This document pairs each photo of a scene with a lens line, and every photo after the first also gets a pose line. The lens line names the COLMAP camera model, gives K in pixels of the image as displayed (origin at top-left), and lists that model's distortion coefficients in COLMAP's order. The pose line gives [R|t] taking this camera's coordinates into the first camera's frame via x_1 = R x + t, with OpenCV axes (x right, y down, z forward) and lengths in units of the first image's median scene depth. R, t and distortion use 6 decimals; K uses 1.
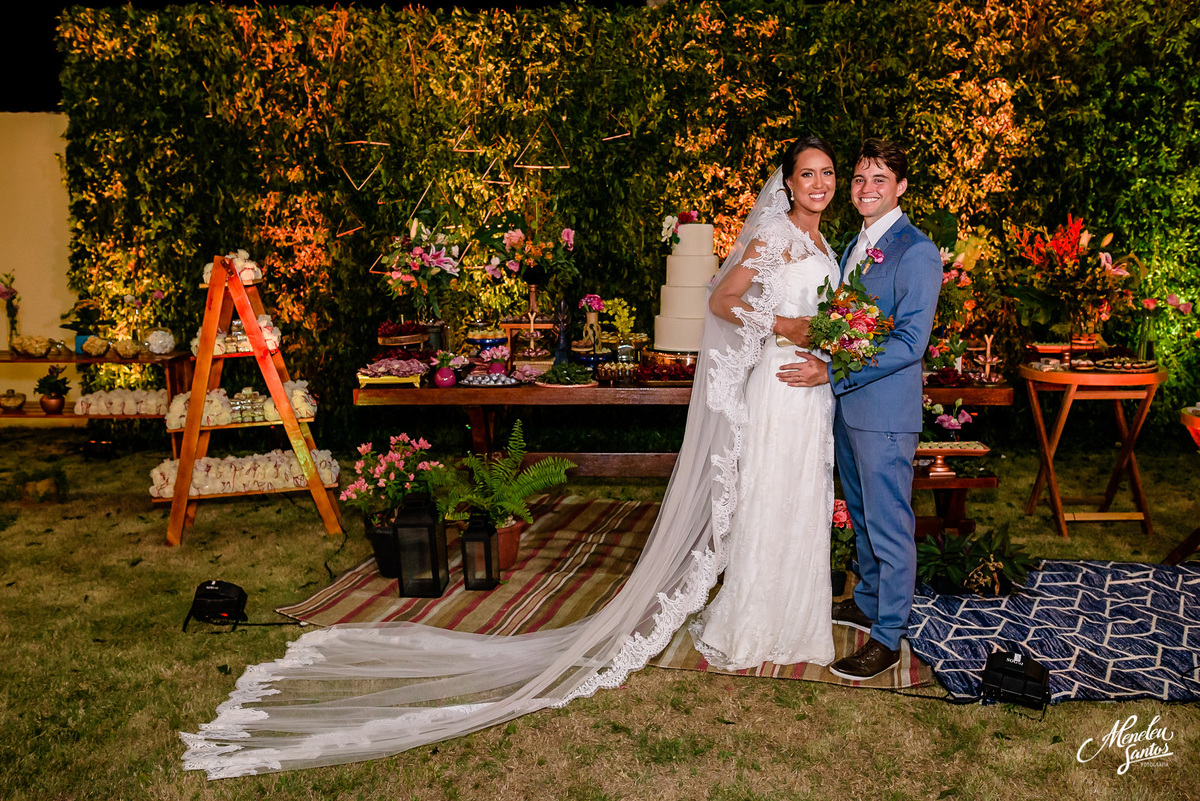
lens RADIAL K [[965.2, 0, 600.6], [0, 965.2, 373.9], [0, 0, 1]] dist [-0.053421, 0.056664]
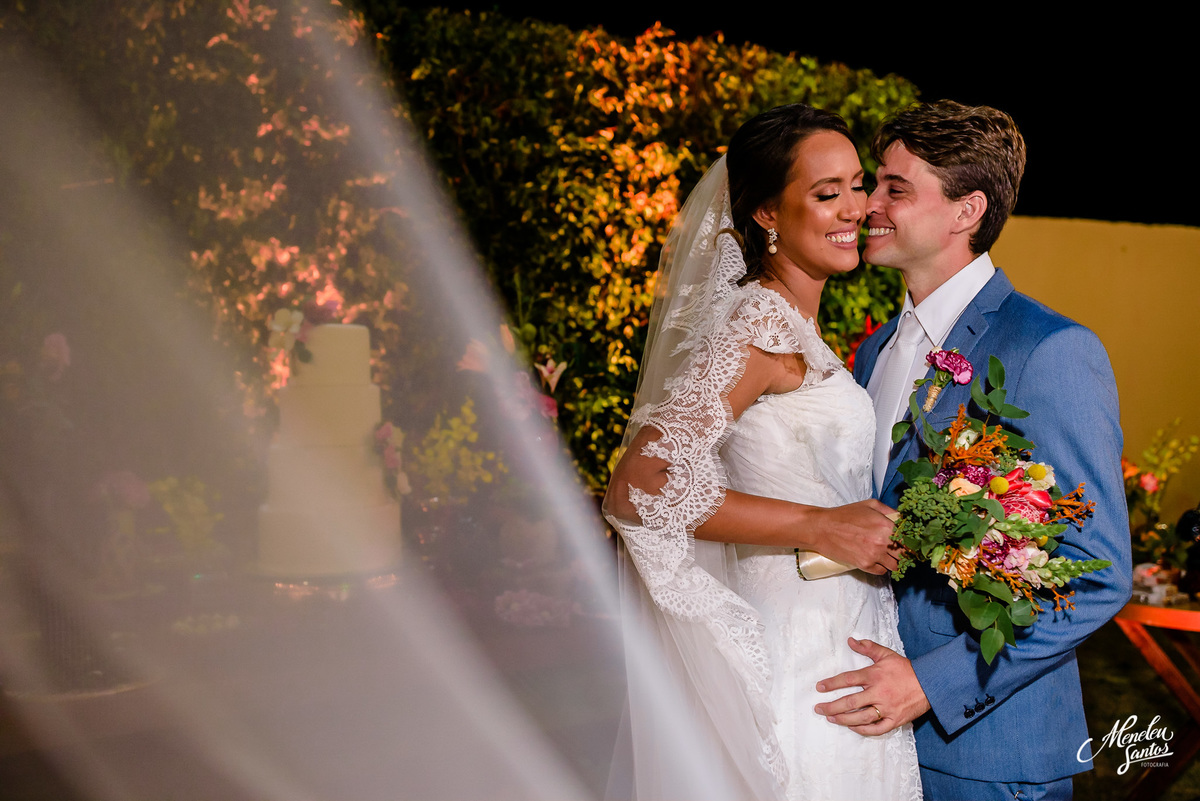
lens RADIAL K [[1142.5, 0, 606.5], [0, 1142.5, 405.0], [0, 0, 1]] dist [0.044103, 0.000000]
pose [[0.857004, -0.025062, 0.514700, -0.073641], [0.086160, 0.991725, -0.095172, -0.030384], [-0.508056, 0.125909, 0.852072, 0.295647]]
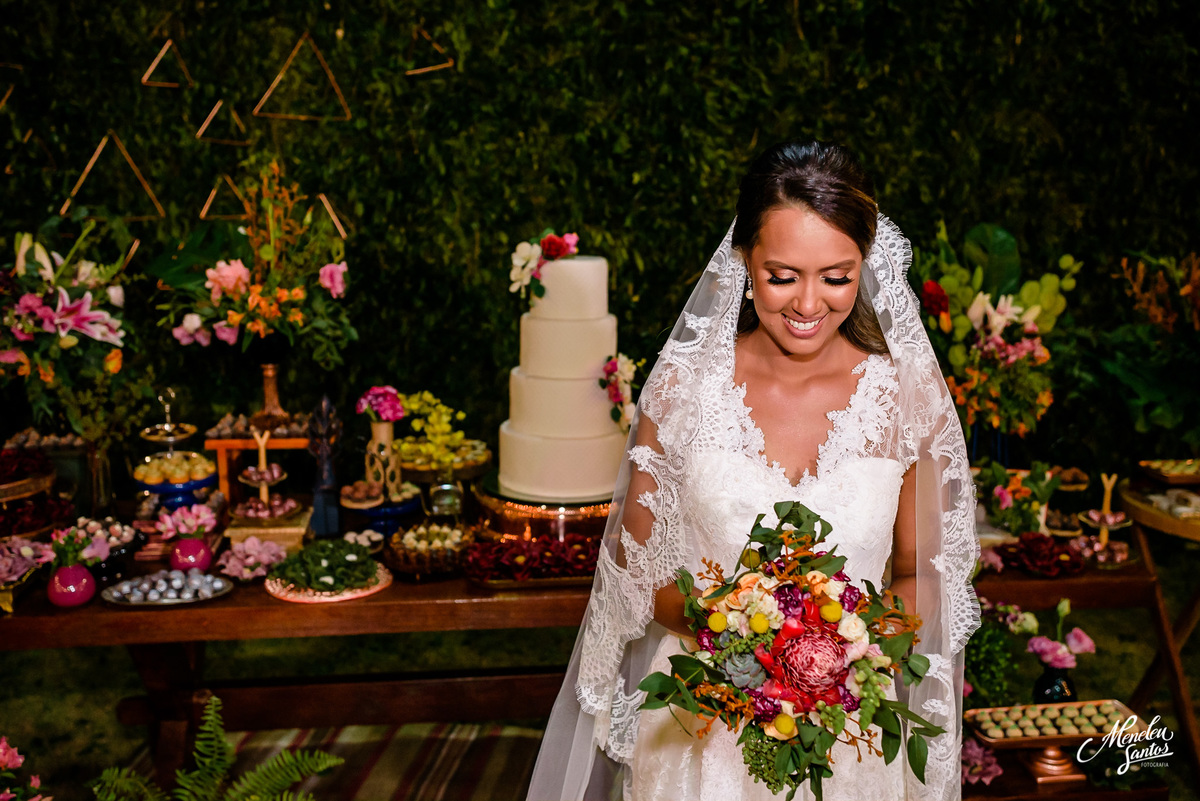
lens RADIAL K [[1142.5, 0, 606.7], [0, 1142.5, 394.0], [0, 0, 1]] dist [0.044103, 0.000000]
pose [[0.988530, -0.016577, 0.150112, 0.014549], [0.007382, 0.998074, 0.061602, -0.088229], [-0.150844, -0.059787, 0.986748, 0.267928]]
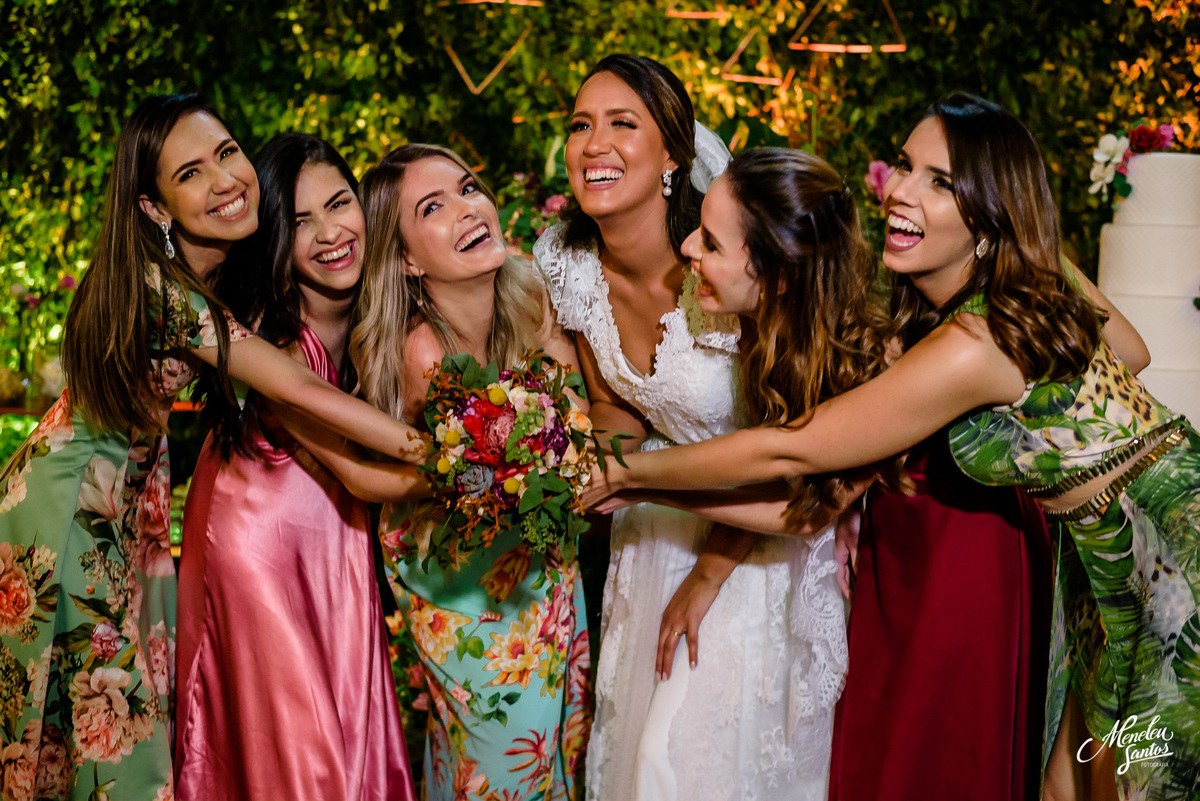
lens RADIAL K [[1763.9, 0, 595.0], [0, 1763.9, 400.0], [0, 0, 1]] dist [-0.094162, 0.000000]
pose [[0.974264, 0.042346, -0.221397, 0.017650], [-0.051995, 0.997927, -0.037935, -0.000314], [0.219332, 0.048470, 0.974446, 0.129448]]
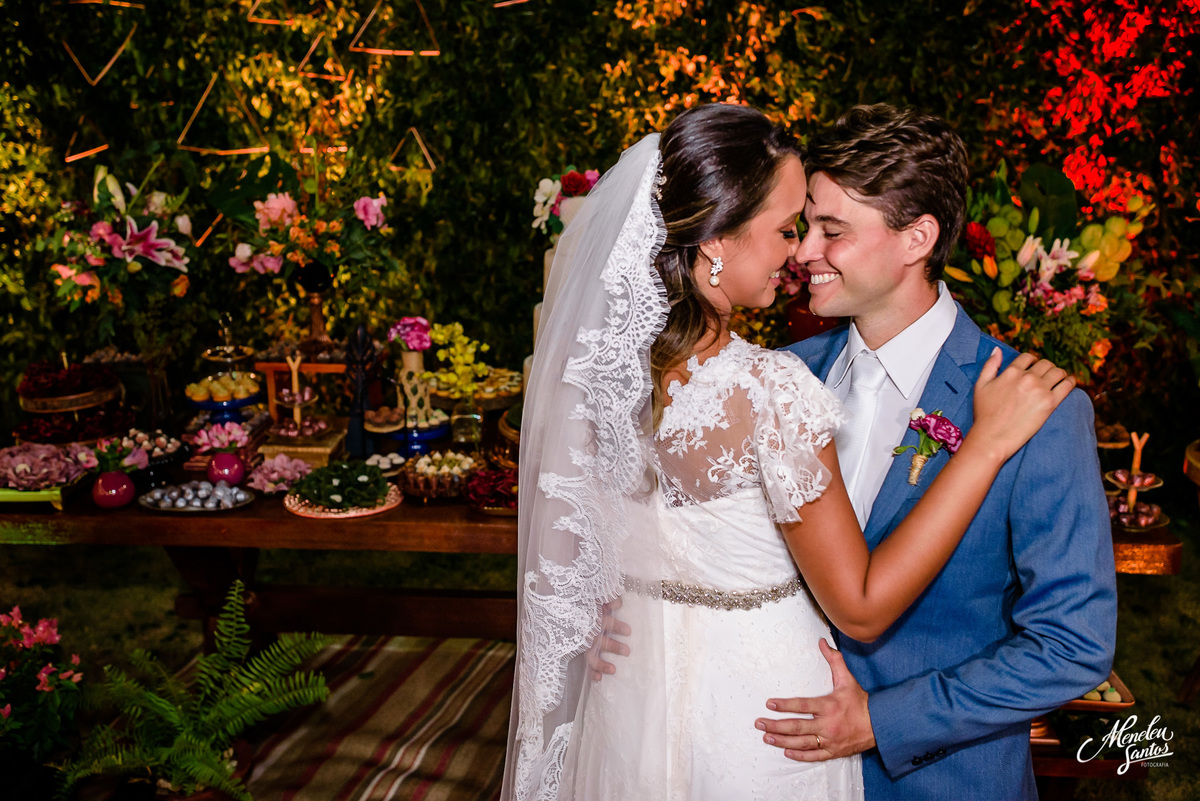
lens RADIAL K [[1142.5, 0, 600.3], [0, 1142.5, 400.9], [0, 0, 1]] dist [0.044103, 0.000000]
pose [[0.999737, 0.015400, -0.016980, 0.084283], [-0.013120, 0.991810, 0.127046, -0.090768], [0.018797, -0.126789, 0.991752, 0.257448]]
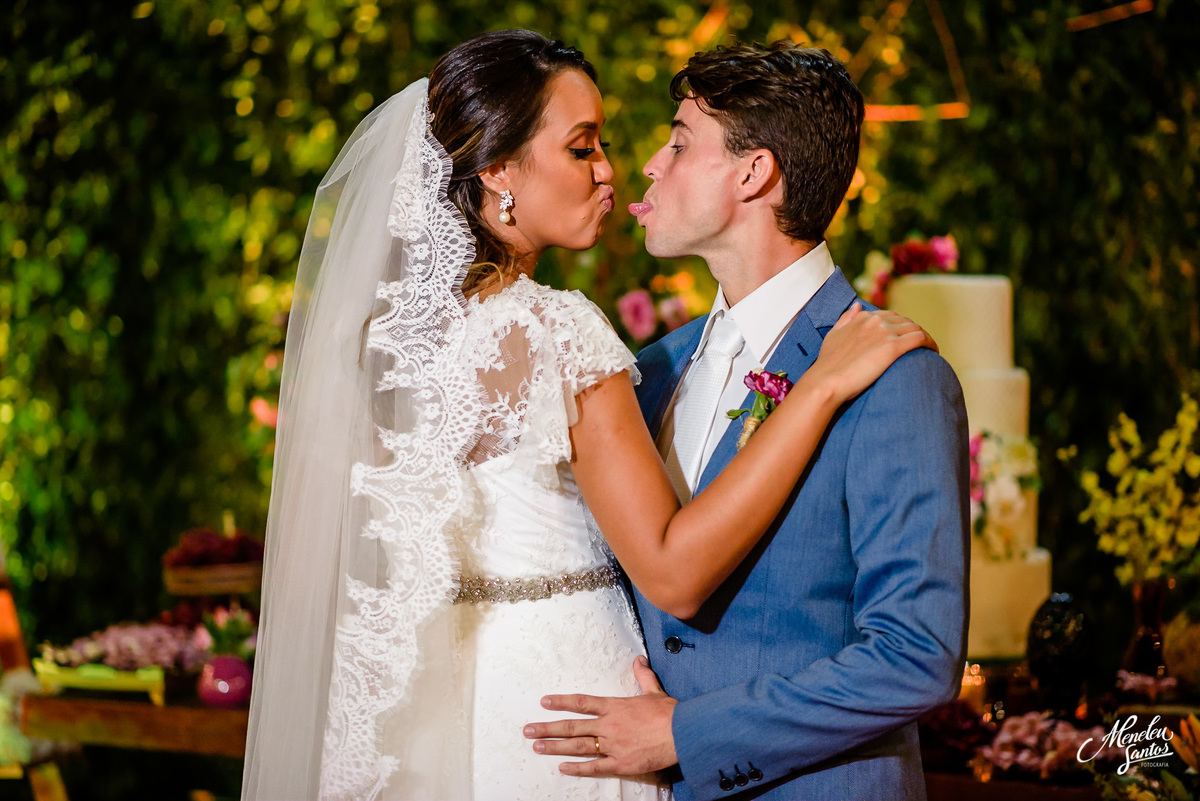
lens RADIAL K [[2879.6, 0, 592.5], [0, 2879.6, 403.2], [0, 0, 1]] dist [0.118771, 0.000000]
pose [[0.871319, 0.018224, -0.490379, 0.359166], [-0.069558, 0.993807, -0.086661, -0.011739], [0.485763, 0.109619, 0.867190, 0.050239]]
